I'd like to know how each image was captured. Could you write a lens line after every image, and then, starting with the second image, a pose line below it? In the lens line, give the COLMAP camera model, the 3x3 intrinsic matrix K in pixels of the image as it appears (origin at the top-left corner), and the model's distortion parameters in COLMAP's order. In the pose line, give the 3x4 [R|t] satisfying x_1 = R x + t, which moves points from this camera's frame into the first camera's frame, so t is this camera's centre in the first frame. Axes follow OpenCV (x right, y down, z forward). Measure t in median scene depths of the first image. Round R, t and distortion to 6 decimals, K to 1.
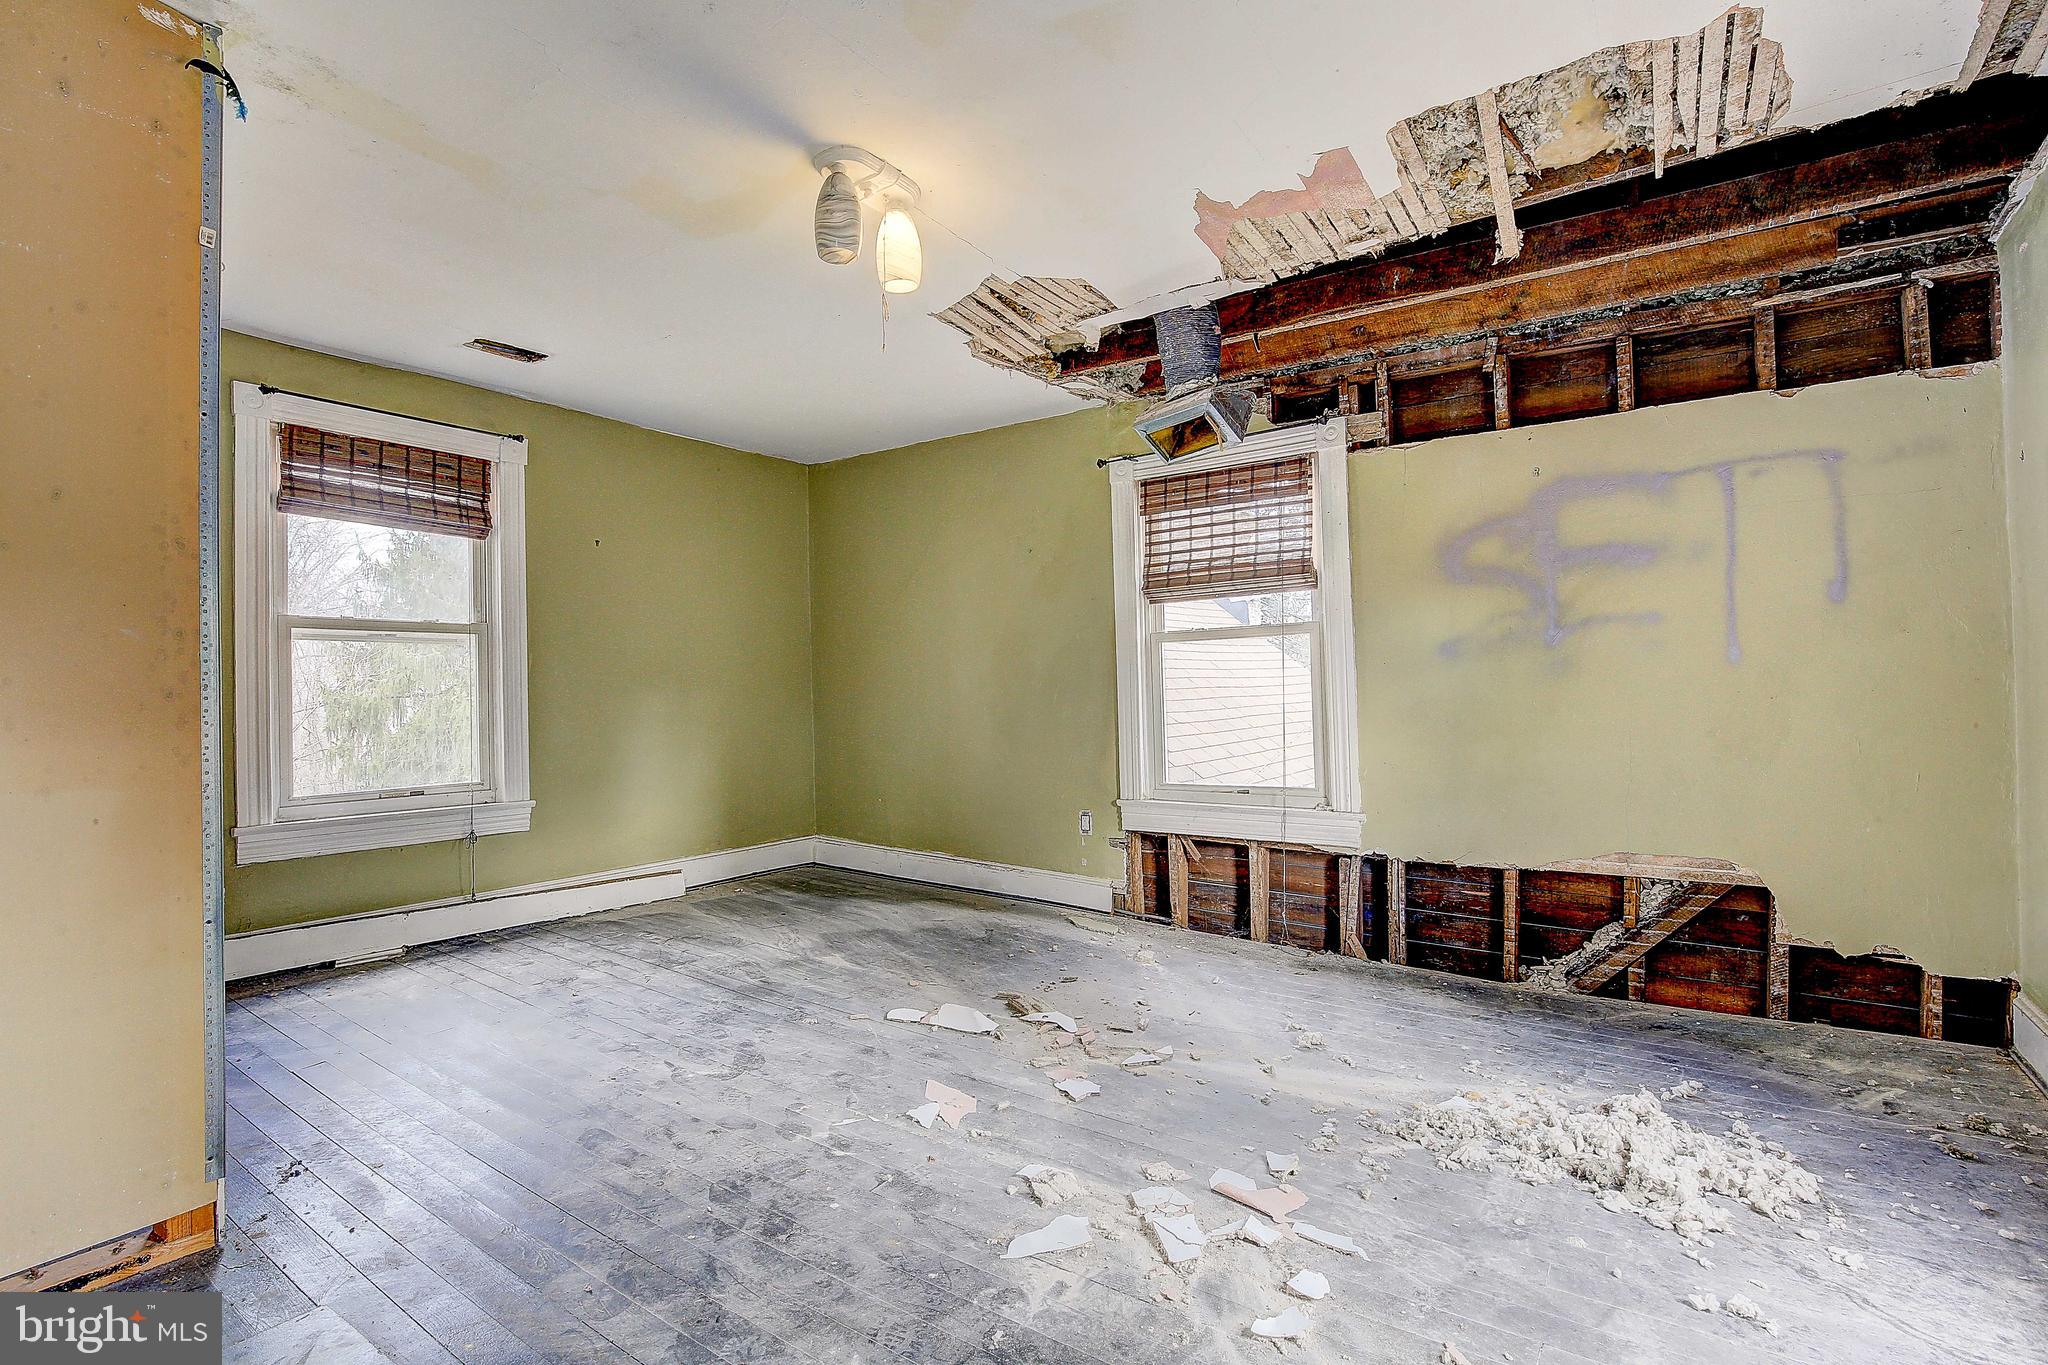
lens RADIAL K [[940.9, 0, 1005.6], [0, 940.9, 694.5], [0, 0, 1]] dist [-0.026213, 0.003323]
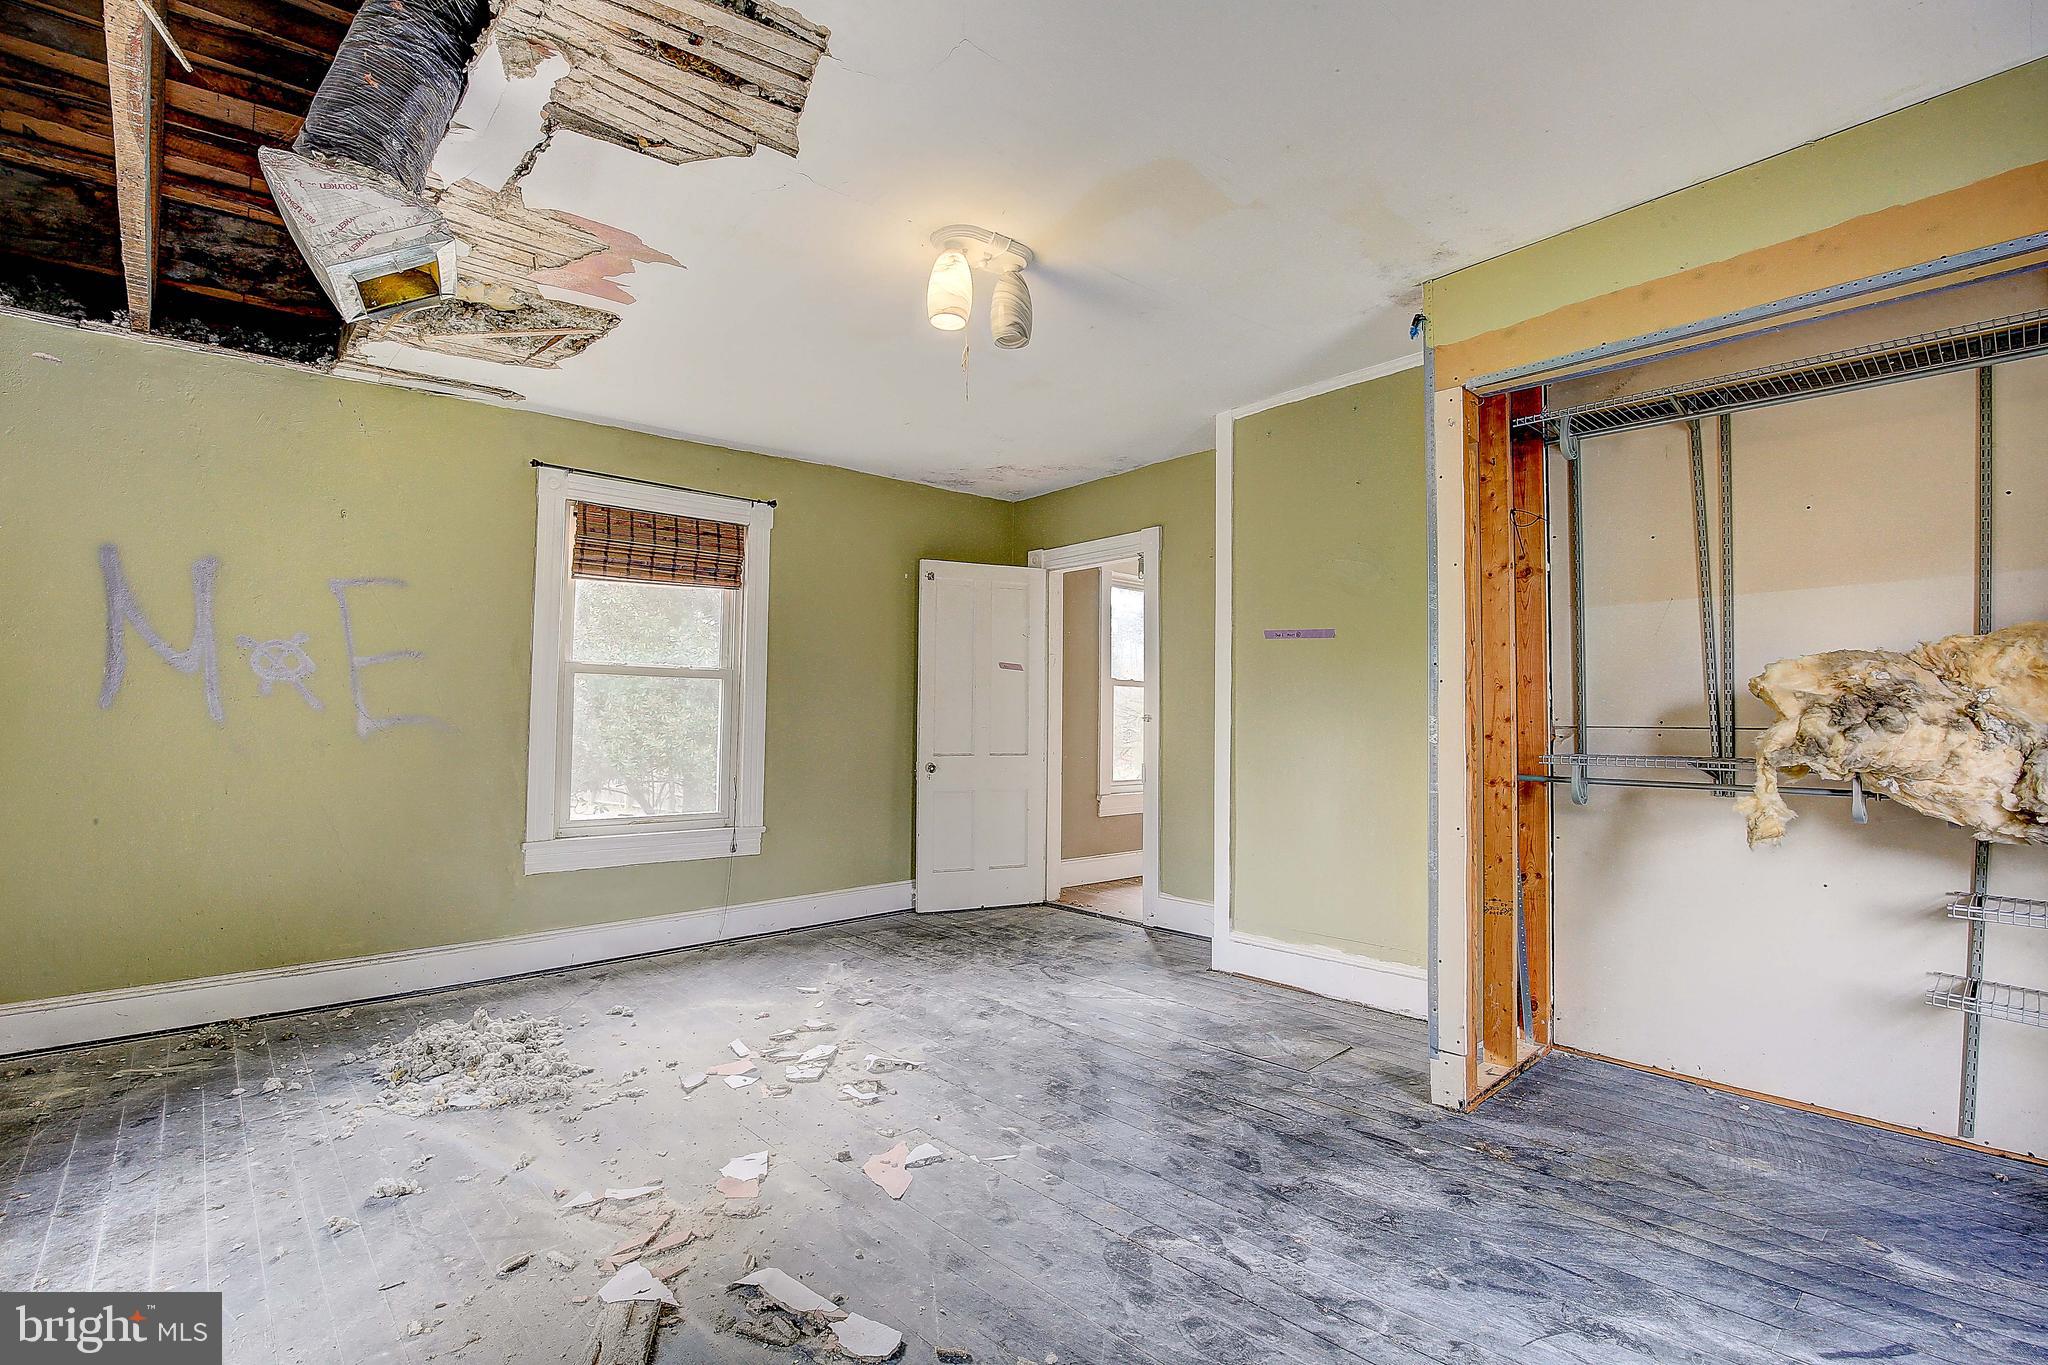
lens RADIAL K [[940.9, 0, 1023.6], [0, 940.9, 687.0], [0, 0, 1]] dist [-0.026213, 0.003323]
pose [[-0.978300, 0.012539, 0.206816, -0.376745], [0.004315, 0.999184, -0.040168, -0.004424], [-0.207151, -0.038404, -0.977555, 1.849157]]
